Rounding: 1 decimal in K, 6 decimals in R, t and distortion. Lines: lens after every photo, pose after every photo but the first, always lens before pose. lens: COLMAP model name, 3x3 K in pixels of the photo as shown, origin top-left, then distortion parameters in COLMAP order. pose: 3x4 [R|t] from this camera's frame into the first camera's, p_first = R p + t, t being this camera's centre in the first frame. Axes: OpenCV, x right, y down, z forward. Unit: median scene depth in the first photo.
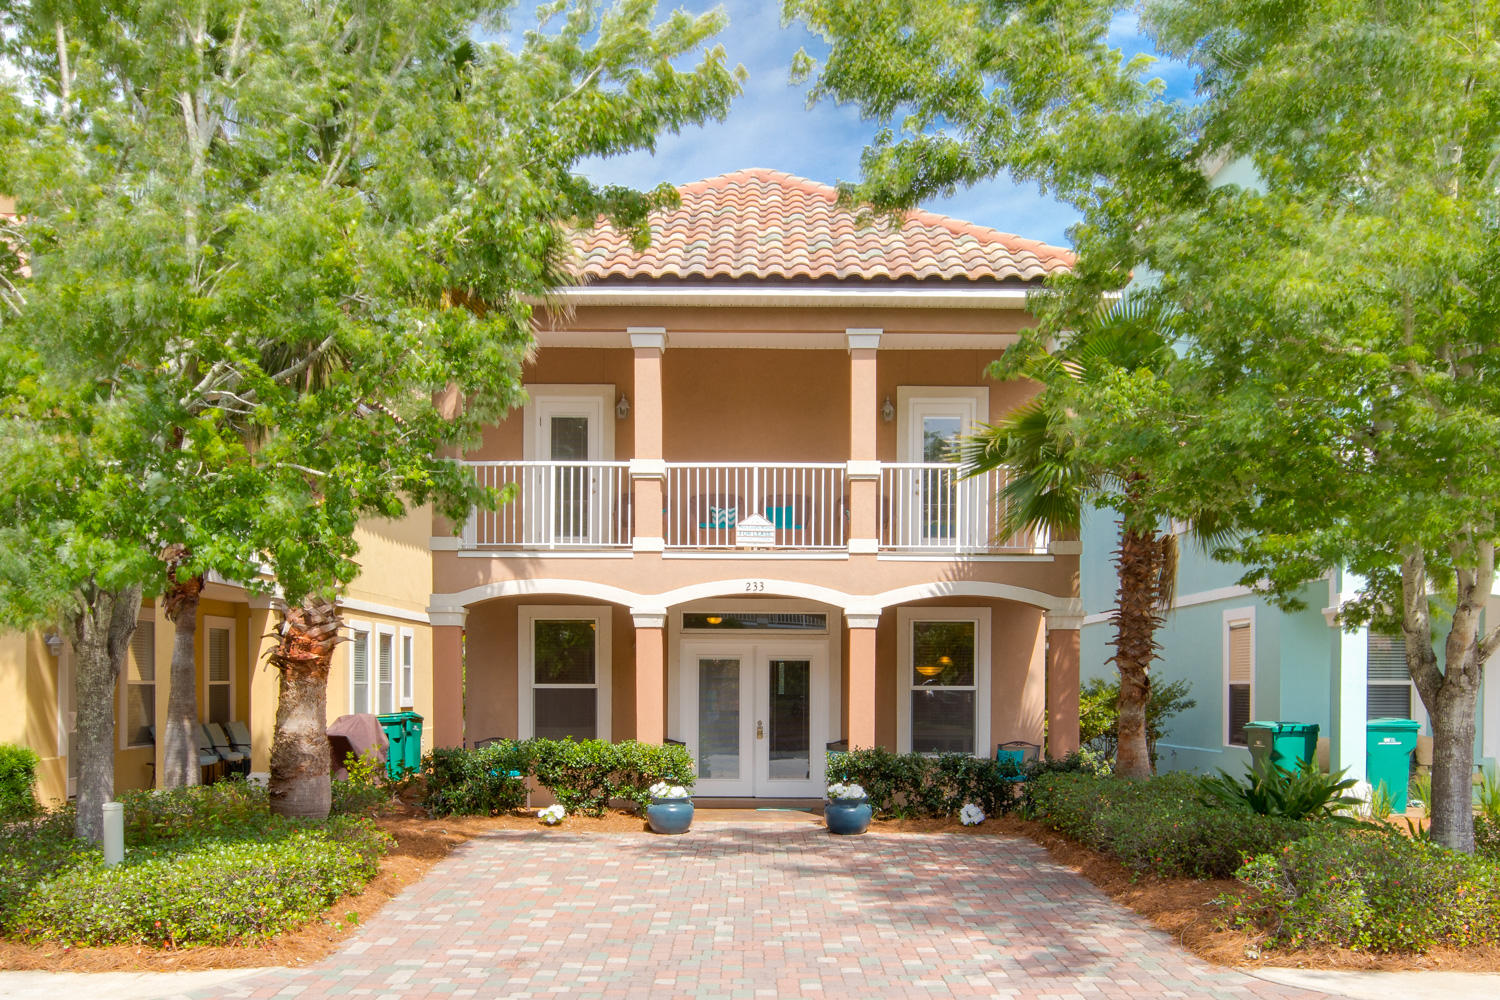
lens RADIAL K [[1006.5, 0, 749.5], [0, 1006.5, 499.8], [0, 0, 1]] dist [0.002527, -0.000681]
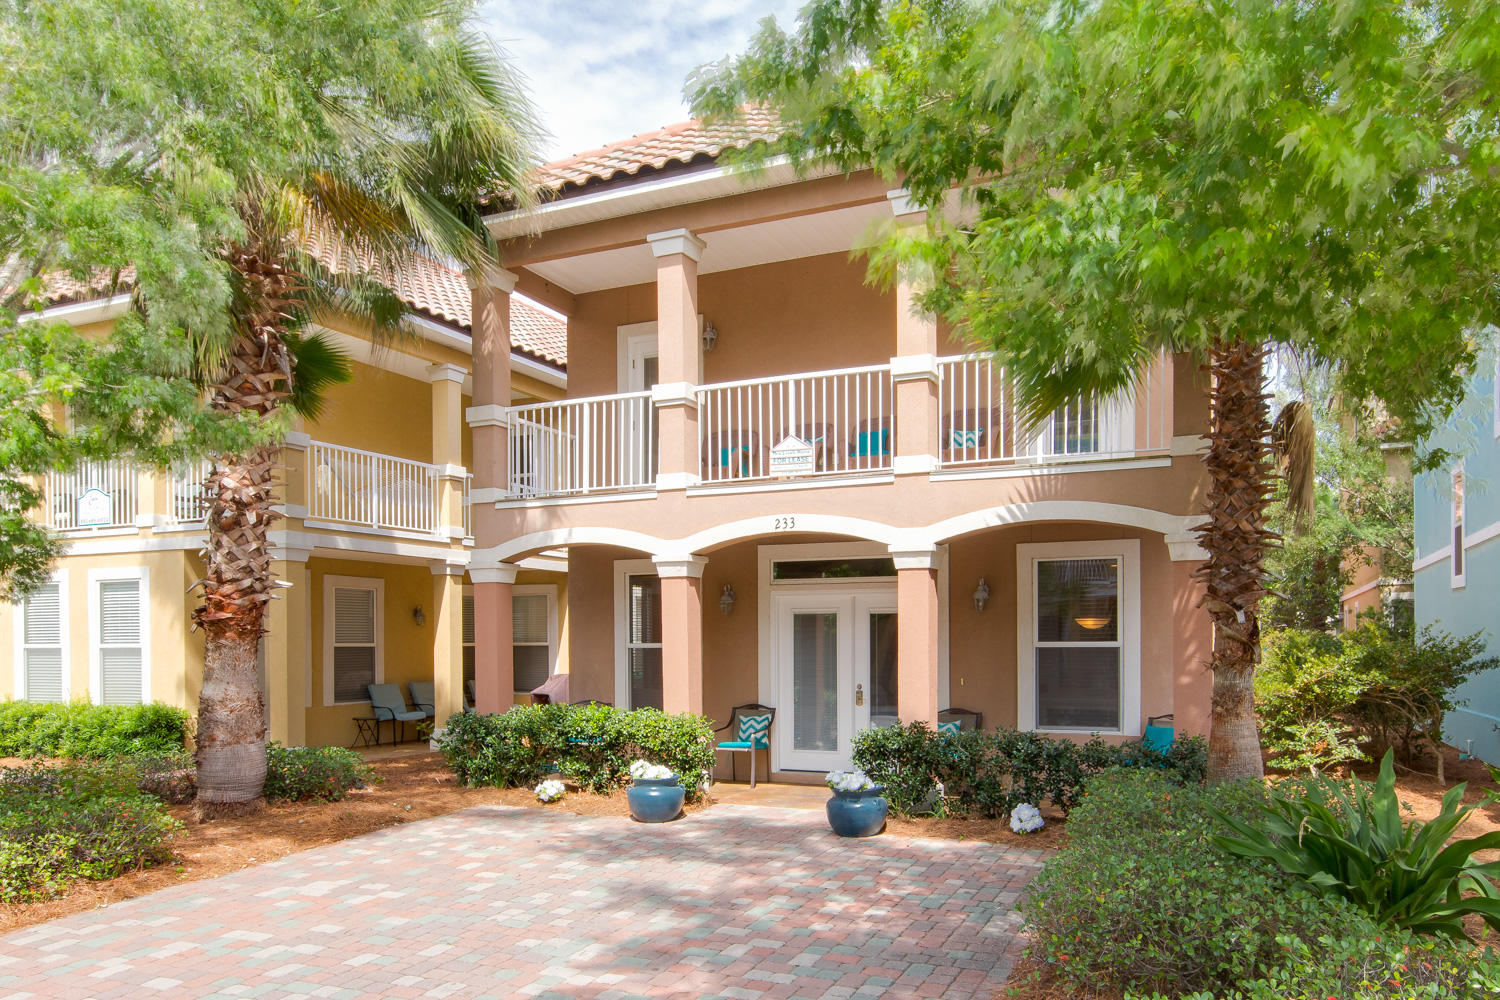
lens RADIAL K [[949.5, 0, 750.7], [0, 949.5, 501.8], [0, 0, 1]] dist [-0.000374, 0.000336]
pose [[0.940284, -0.058329, -0.335357, 0.235862], [0.069551, 0.997346, 0.021541, 0.049367], [0.333211, -0.043579, 0.941845, 0.259501]]
